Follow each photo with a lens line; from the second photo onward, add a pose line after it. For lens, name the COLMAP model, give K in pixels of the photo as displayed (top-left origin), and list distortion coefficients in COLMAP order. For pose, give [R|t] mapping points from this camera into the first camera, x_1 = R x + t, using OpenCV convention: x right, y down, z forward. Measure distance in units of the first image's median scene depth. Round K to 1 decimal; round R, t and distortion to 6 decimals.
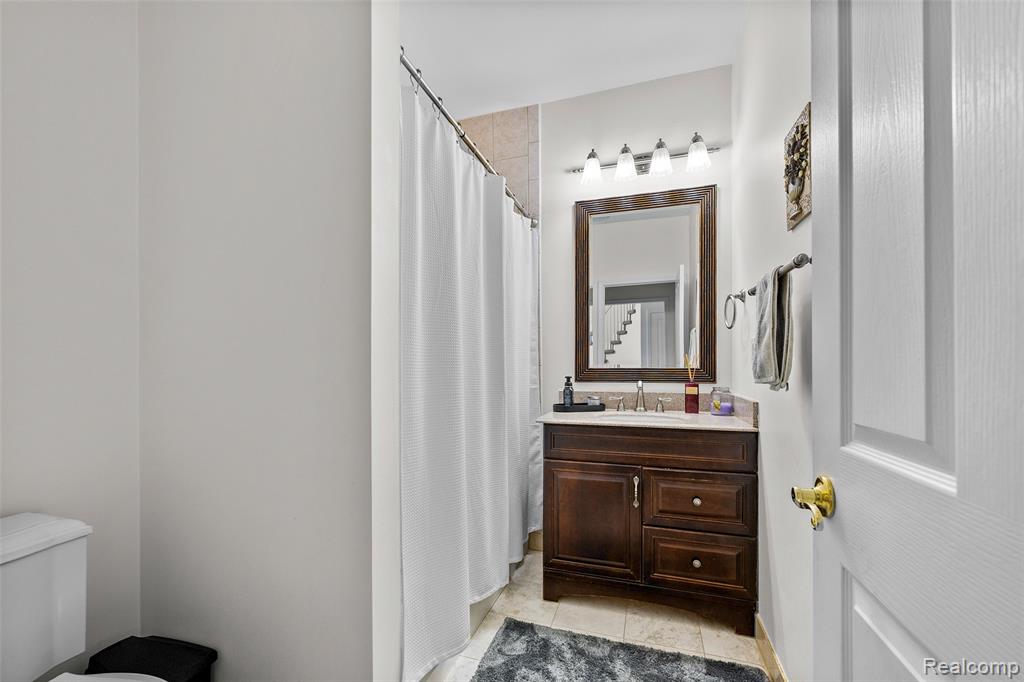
lens RADIAL K [[410.5, 0, 510.1], [0, 410.5, 365.1], [0, 0, 1]] dist [-0.002016, 0.000457]
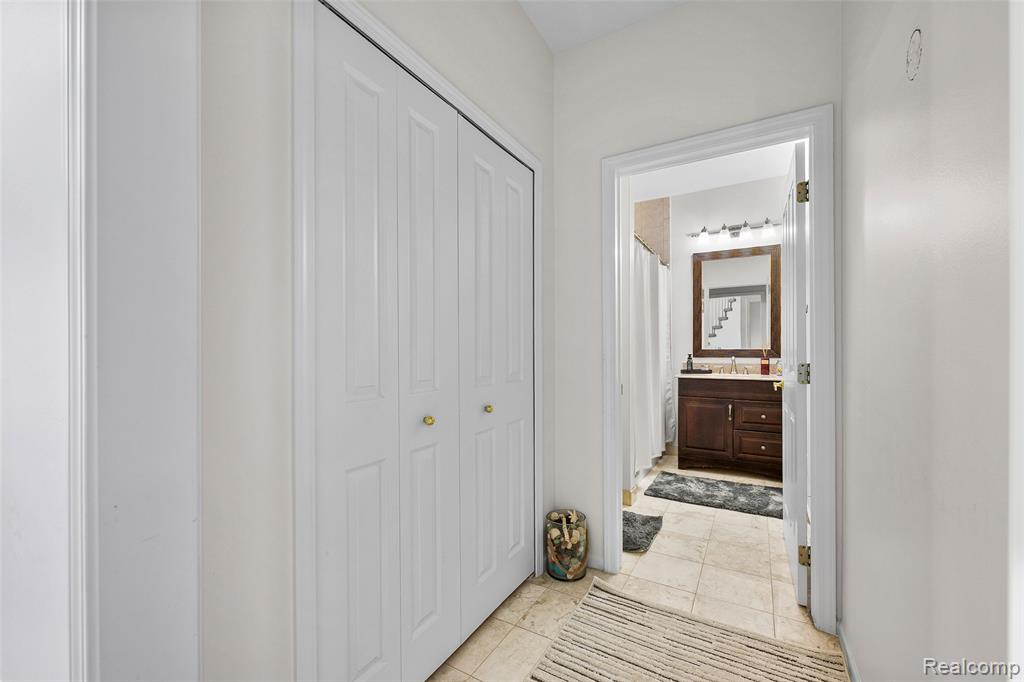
lens RADIAL K [[410.5, 0, 513.2], [0, 410.5, 347.9], [0, 0, 1]] dist [-0.002016, 0.000457]
pose [[0.978444, -0.001909, -0.206504, -0.243520], [0.002632, 0.999991, 0.003223, -0.007640], [0.206496, -0.003697, 0.978440, -0.914116]]
